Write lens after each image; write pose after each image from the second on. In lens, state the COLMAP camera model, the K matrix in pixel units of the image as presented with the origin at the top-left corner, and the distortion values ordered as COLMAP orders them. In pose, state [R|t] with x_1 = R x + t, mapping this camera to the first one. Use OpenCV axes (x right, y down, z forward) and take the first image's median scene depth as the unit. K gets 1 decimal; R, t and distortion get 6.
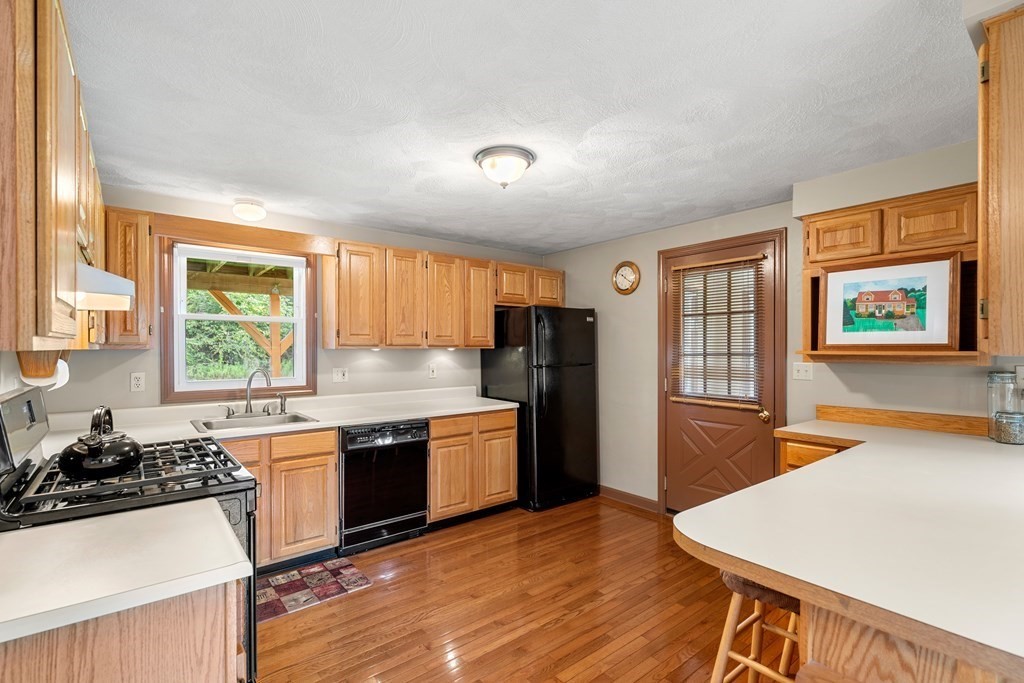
lens RADIAL K [[472.9, 0, 507.4], [0, 472.9, 347.8], [0, 0, 1]] dist [-0.000681, -0.000127]
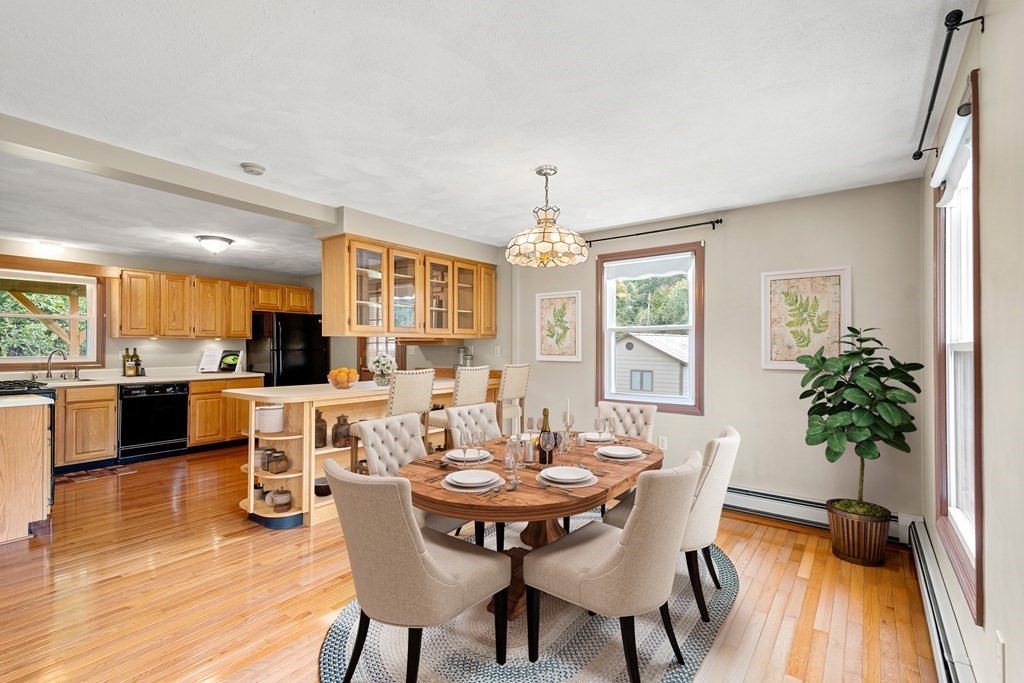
lens RADIAL K [[456.0, 0, 515.9], [0, 456.0, 339.2], [0, 0, 1]] dist [0.000312, -0.000332]
pose [[0.953984, 0.006605, 0.299785, 0.442958], [-0.002398, 0.999893, -0.014397, 0.027412], [-0.299848, 0.013016, 0.953898, -0.845192]]
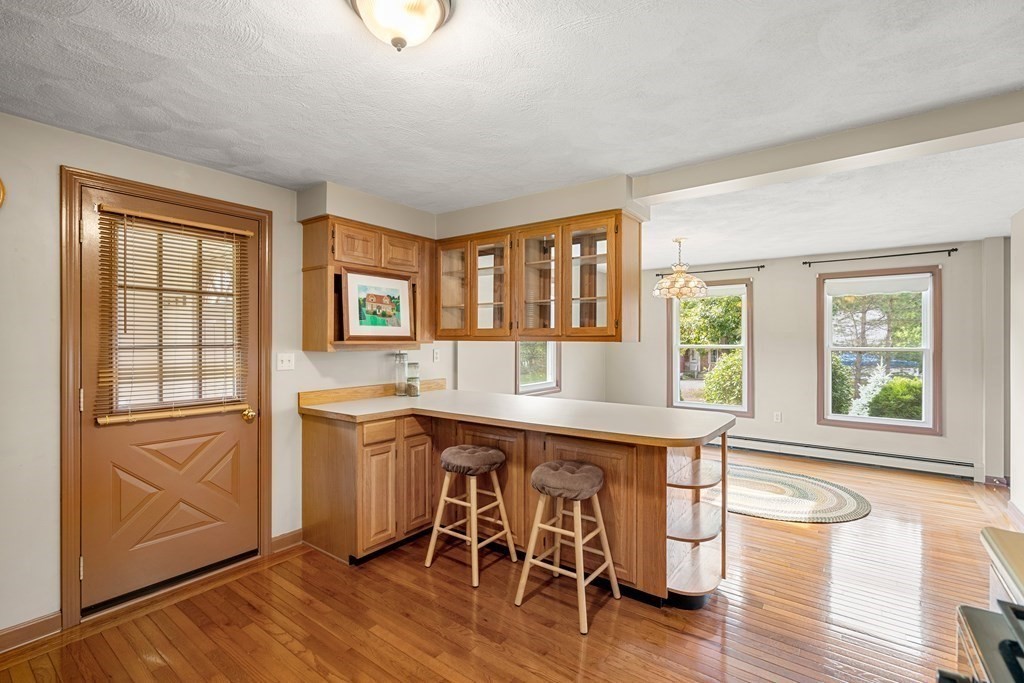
lens RADIAL K [[456.0, 0, 515.9], [0, 456.0, 339.2], [0, 0, 1]] dist [0.000312, -0.000332]
pose [[-0.247956, 0.004259, 0.968762, -0.386919], [-0.000834, 0.999989, -0.004610, 0.005623], [-0.968771, -0.001951, -0.247950, 0.691499]]
